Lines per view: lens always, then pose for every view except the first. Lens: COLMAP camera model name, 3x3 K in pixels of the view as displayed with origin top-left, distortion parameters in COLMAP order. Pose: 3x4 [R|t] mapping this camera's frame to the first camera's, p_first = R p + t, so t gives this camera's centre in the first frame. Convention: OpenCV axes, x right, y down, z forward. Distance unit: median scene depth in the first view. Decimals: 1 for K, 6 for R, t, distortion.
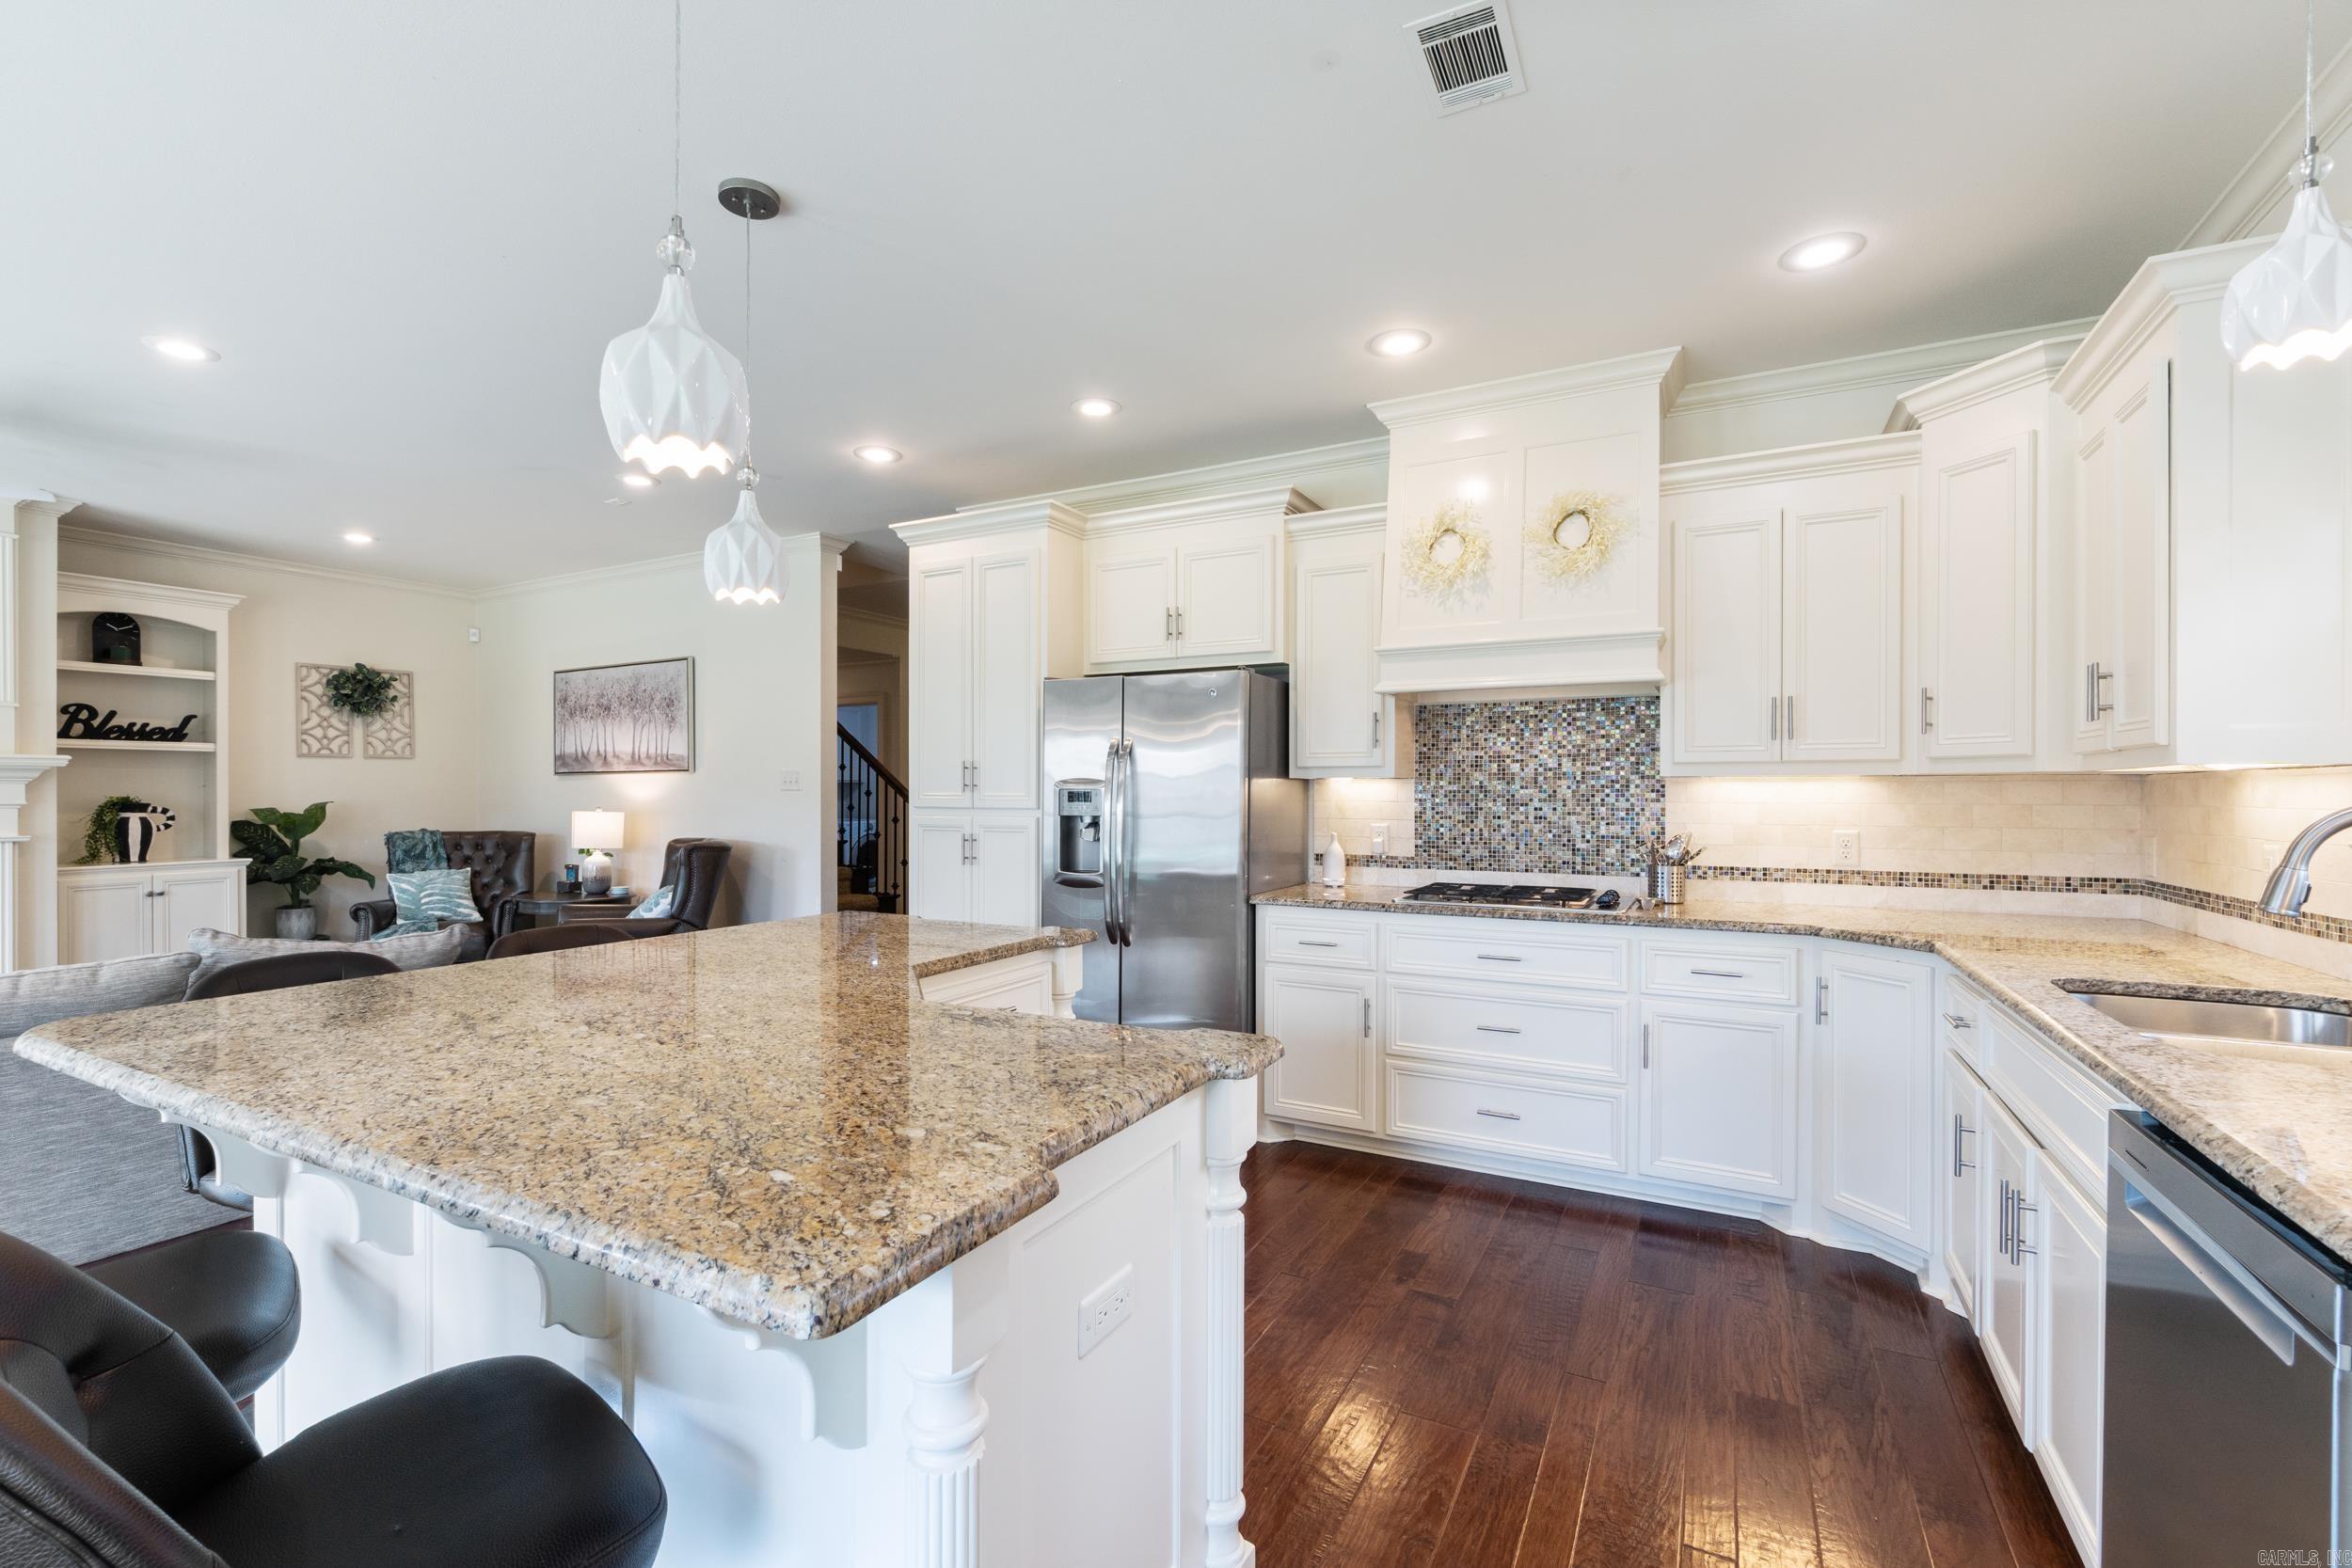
lens RADIAL K [[1022.3, 0, 1153.1], [0, 1022.3, 795.5], [0, 0, 1]] dist [-0.009975, 0.003208]
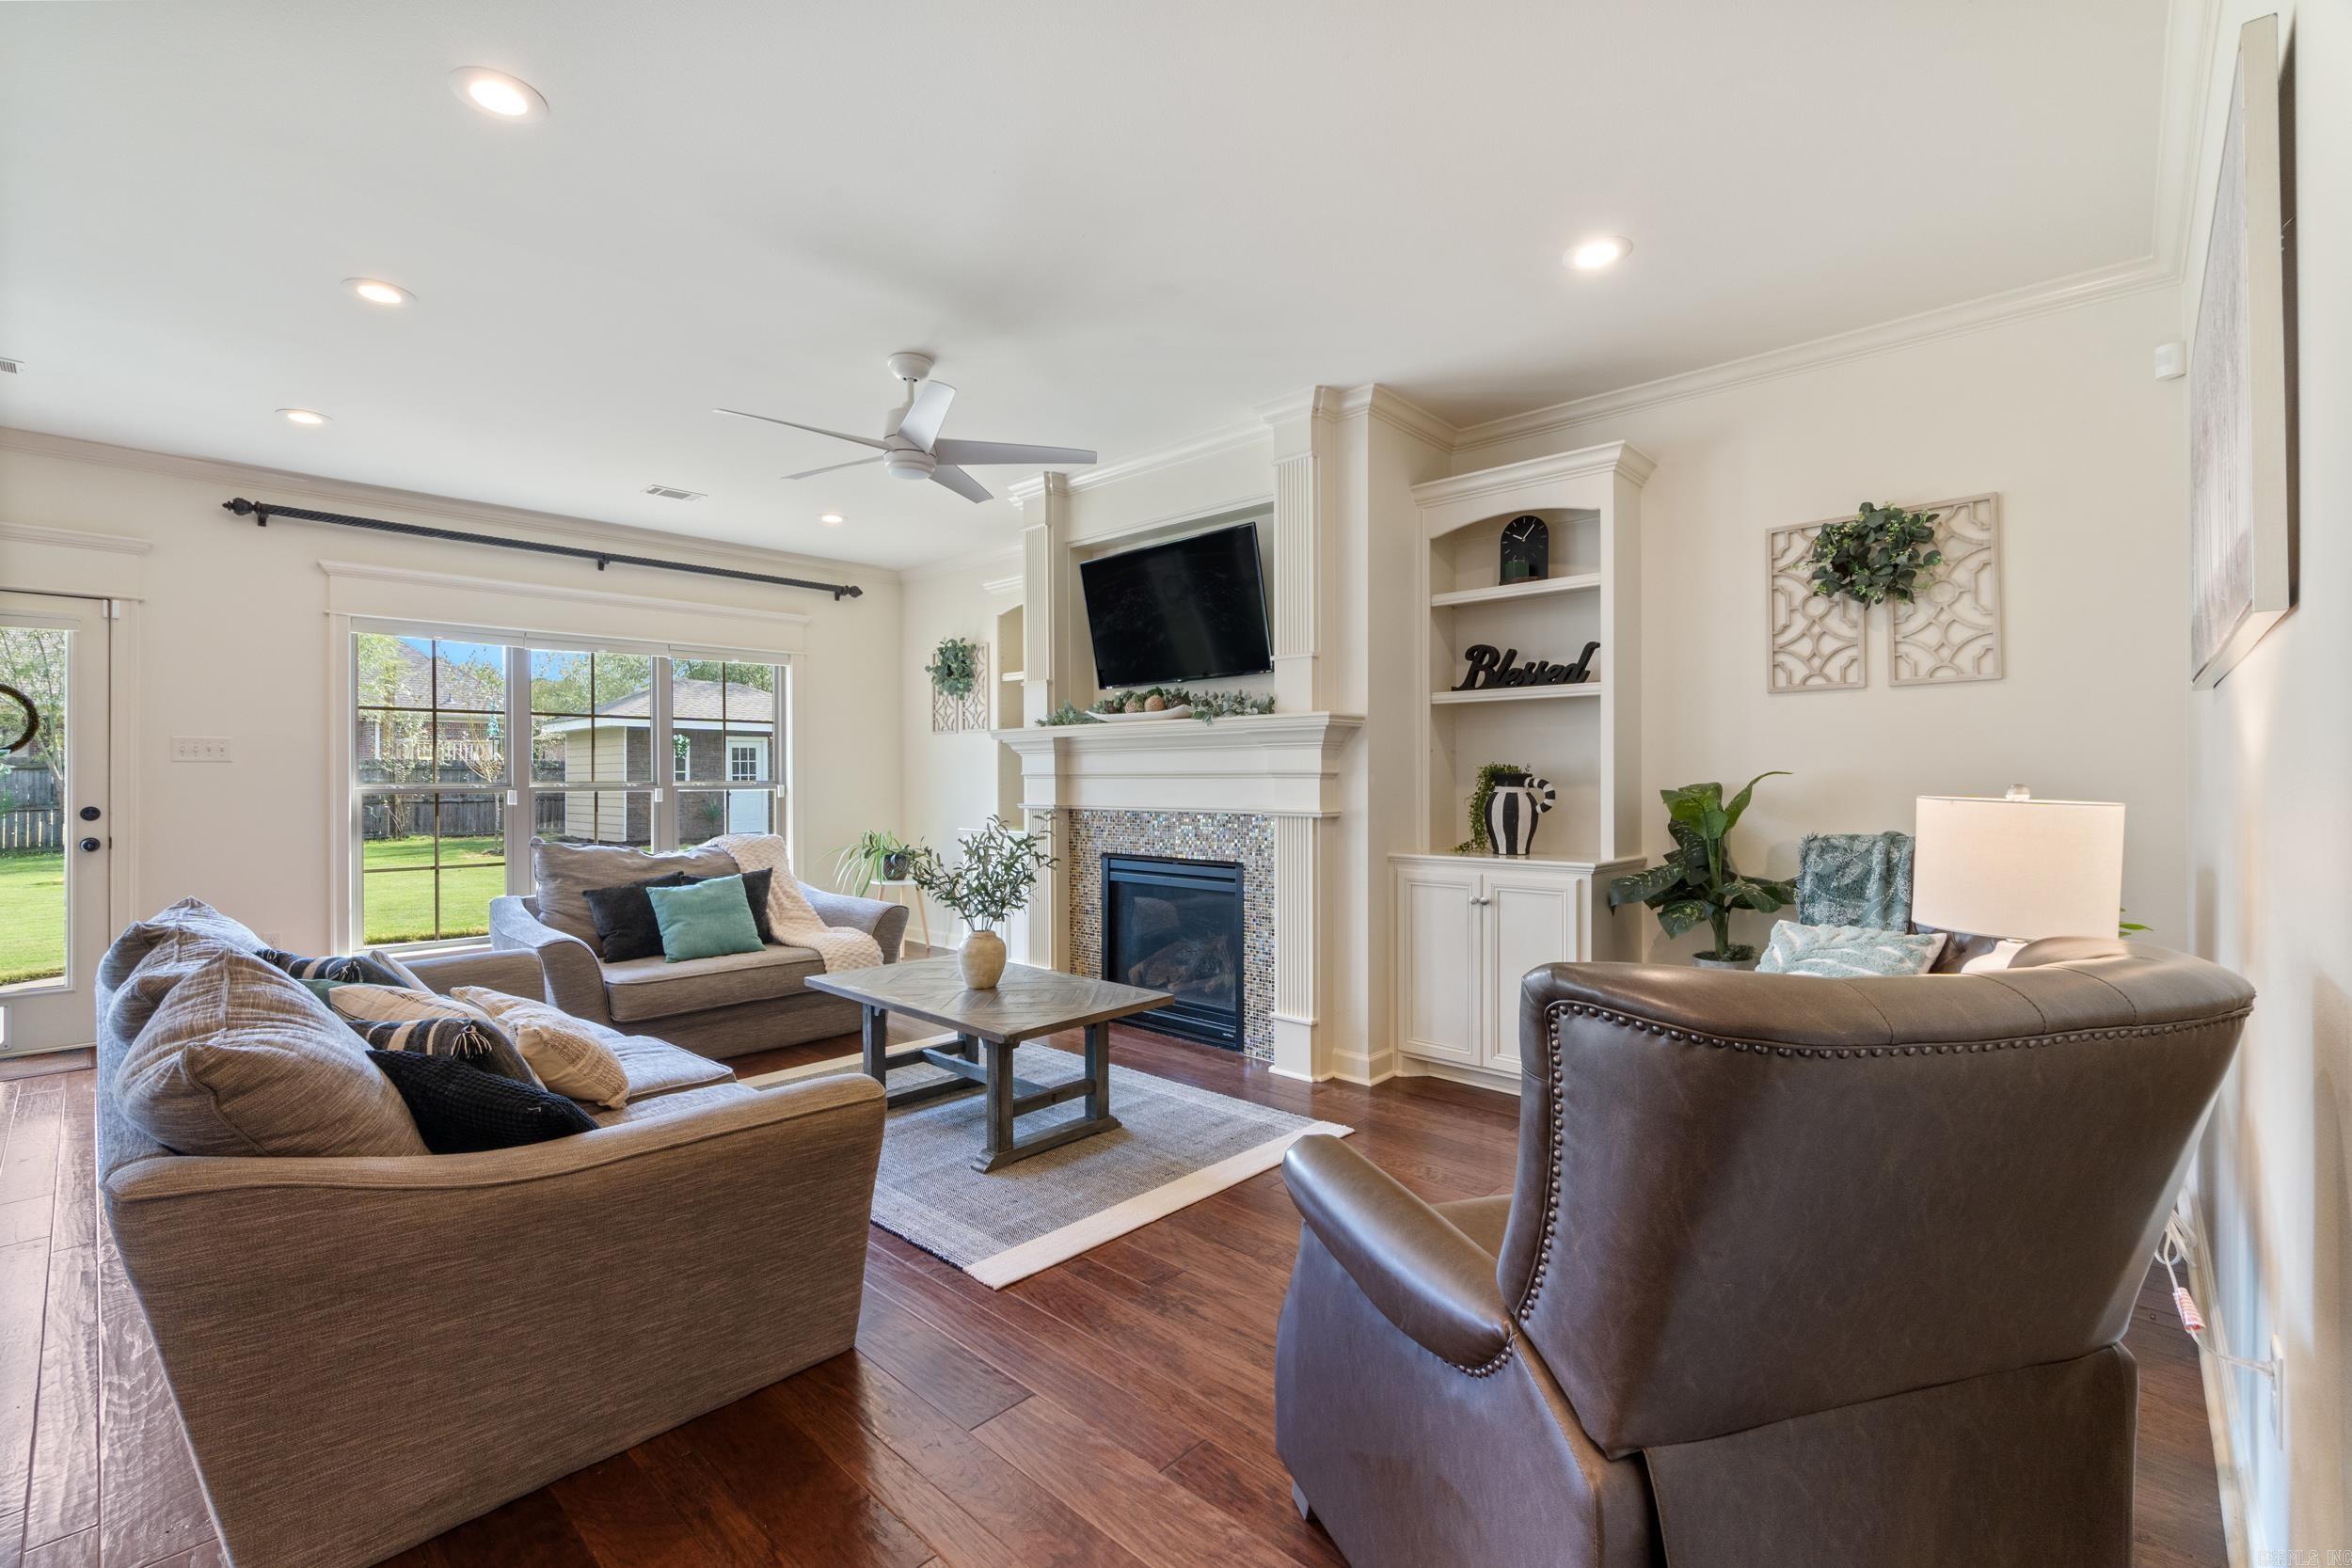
lens RADIAL K [[1022.3, 0, 1161.2], [0, 1022.3, 780.9], [0, 0, 1]] dist [-0.009975, 0.003208]
pose [[-0.243024, 0.003657, -0.970013, -0.329595], [-0.000704, 0.999992, 0.003947, 0.014225], [0.970020, 0.001642, -0.243020, 1.311391]]
